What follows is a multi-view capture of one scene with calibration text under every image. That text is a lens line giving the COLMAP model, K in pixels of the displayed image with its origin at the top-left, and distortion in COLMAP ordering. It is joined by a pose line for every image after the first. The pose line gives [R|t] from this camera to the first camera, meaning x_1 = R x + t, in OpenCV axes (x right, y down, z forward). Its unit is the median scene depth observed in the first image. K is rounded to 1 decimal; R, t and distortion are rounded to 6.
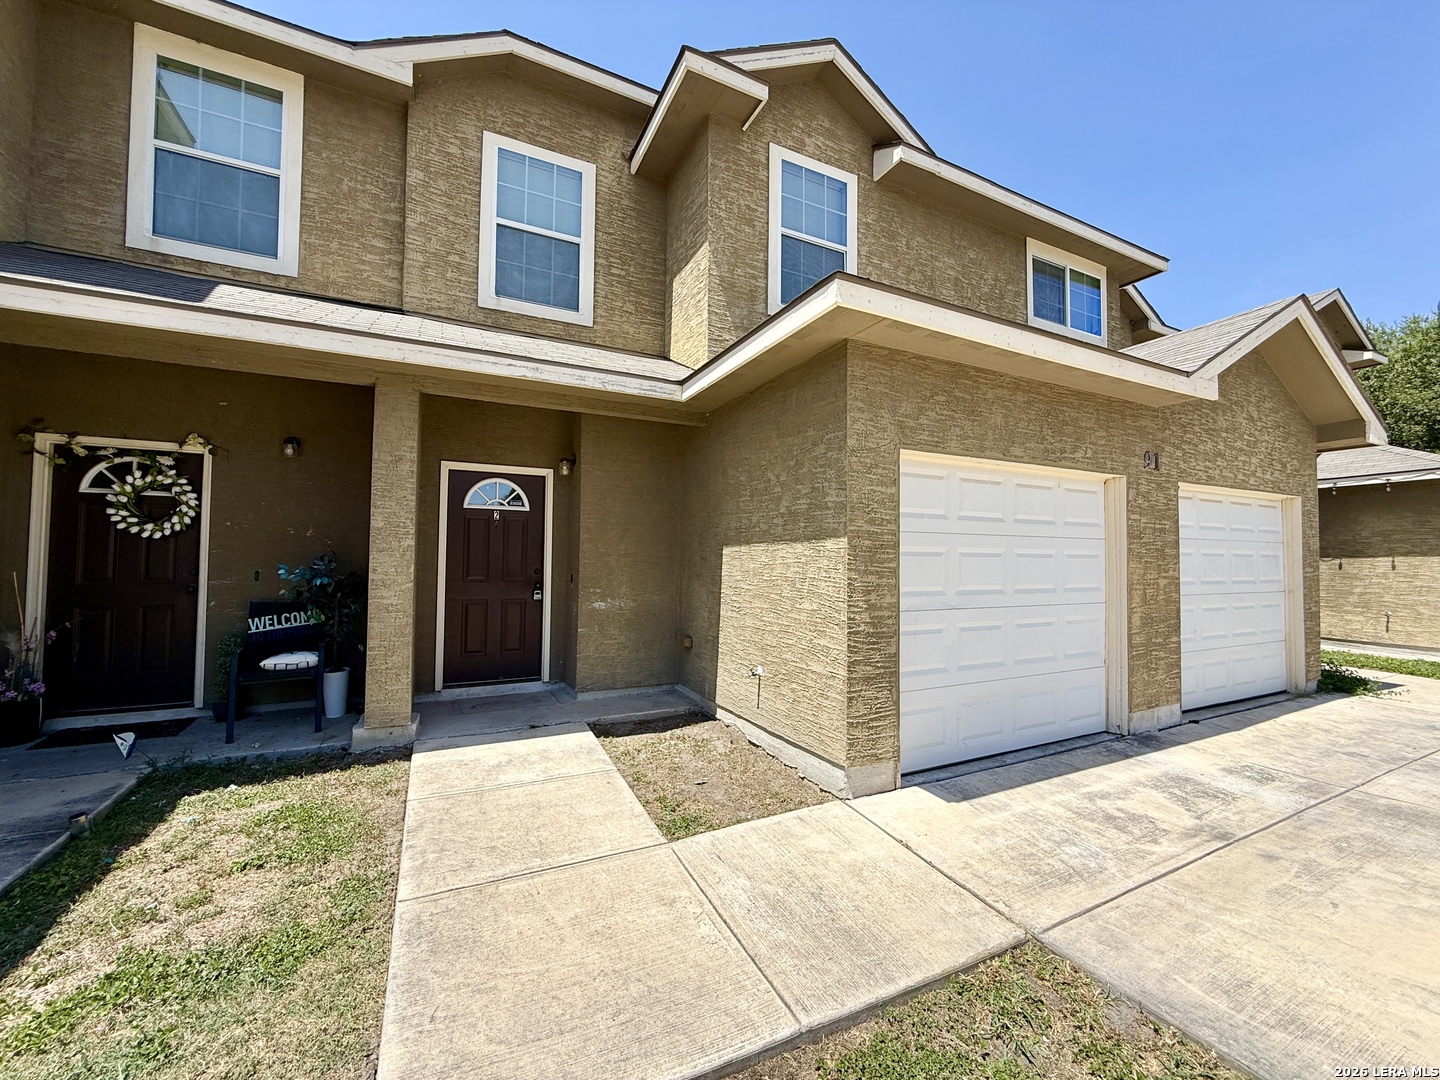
lens RADIAL K [[575.9, 0, 722.0], [0, 575.9, 543.7], [0, 0, 1]] dist [-0.000191, 0.000389]
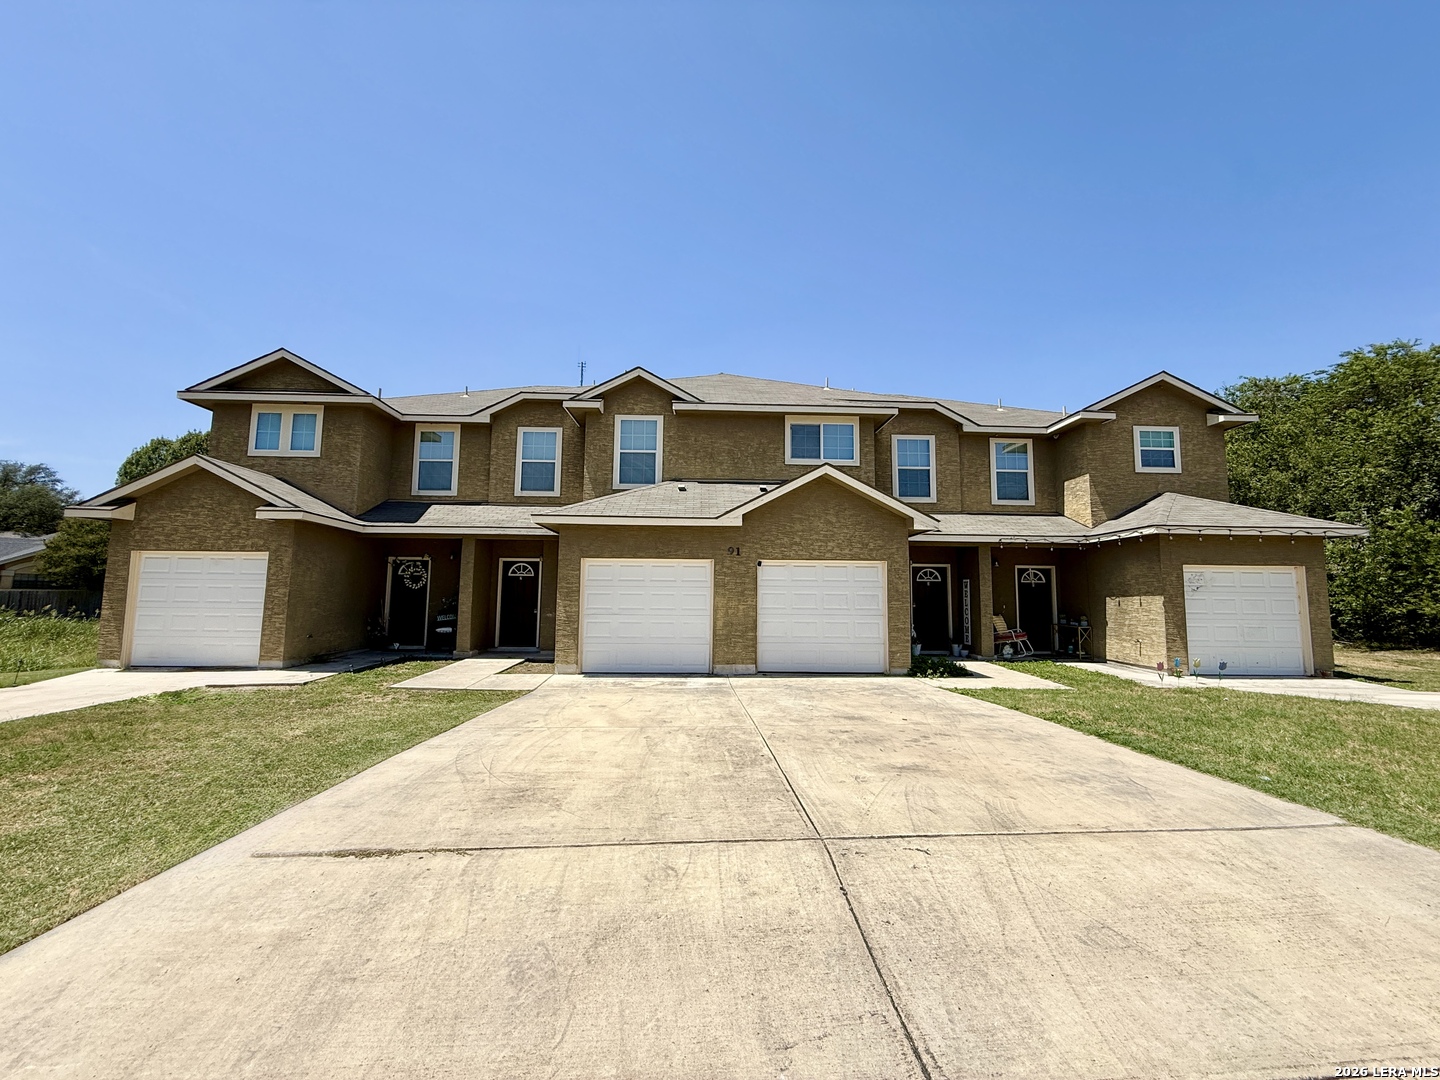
lens RADIAL K [[575.9, 0, 713.4], [0, 575.9, 541.9], [0, 0, 1]] dist [-0.000191, 0.000389]
pose [[0.907367, -0.037735, -0.418643, 1.738275], [0.008241, 0.997368, -0.072037, -0.024220], [0.420260, 0.061913, 0.905289, -1.117165]]
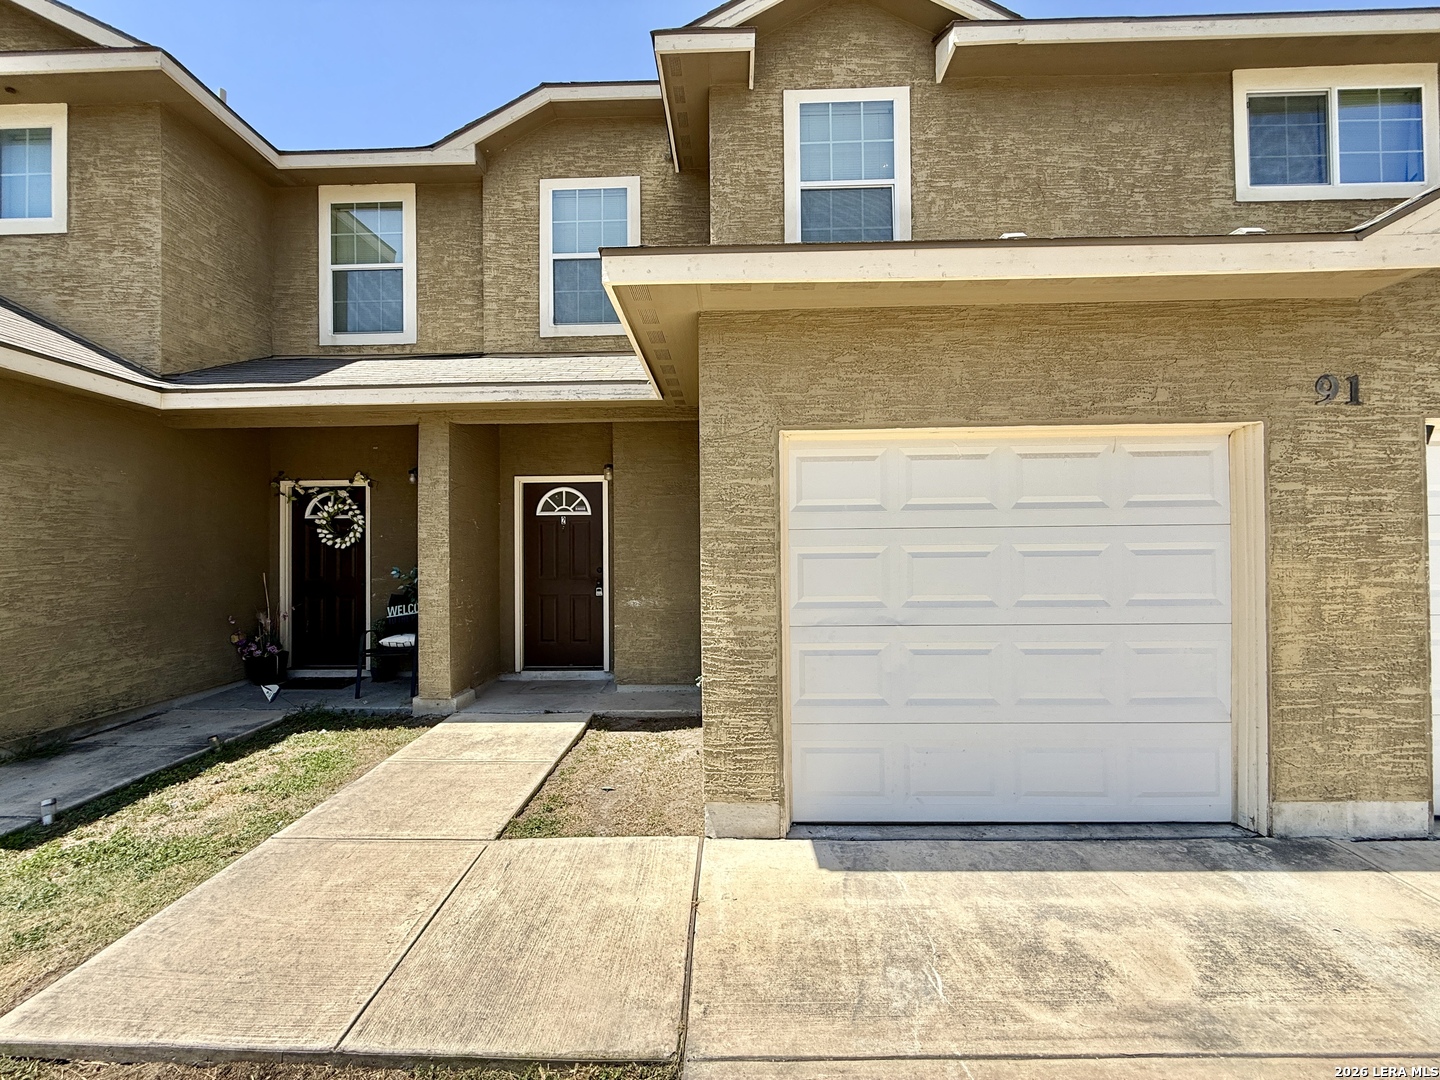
lens RADIAL K [[575.9, 0, 714.8], [0, 575.9, 542.8], [0, 0, 1]] dist [-0.000191, 0.000389]
pose [[0.883354, -0.020772, -0.468245, 0.491203], [0.030432, 0.999451, 0.013074, -0.013873], [0.467717, -0.025799, 0.883502, 0.179108]]
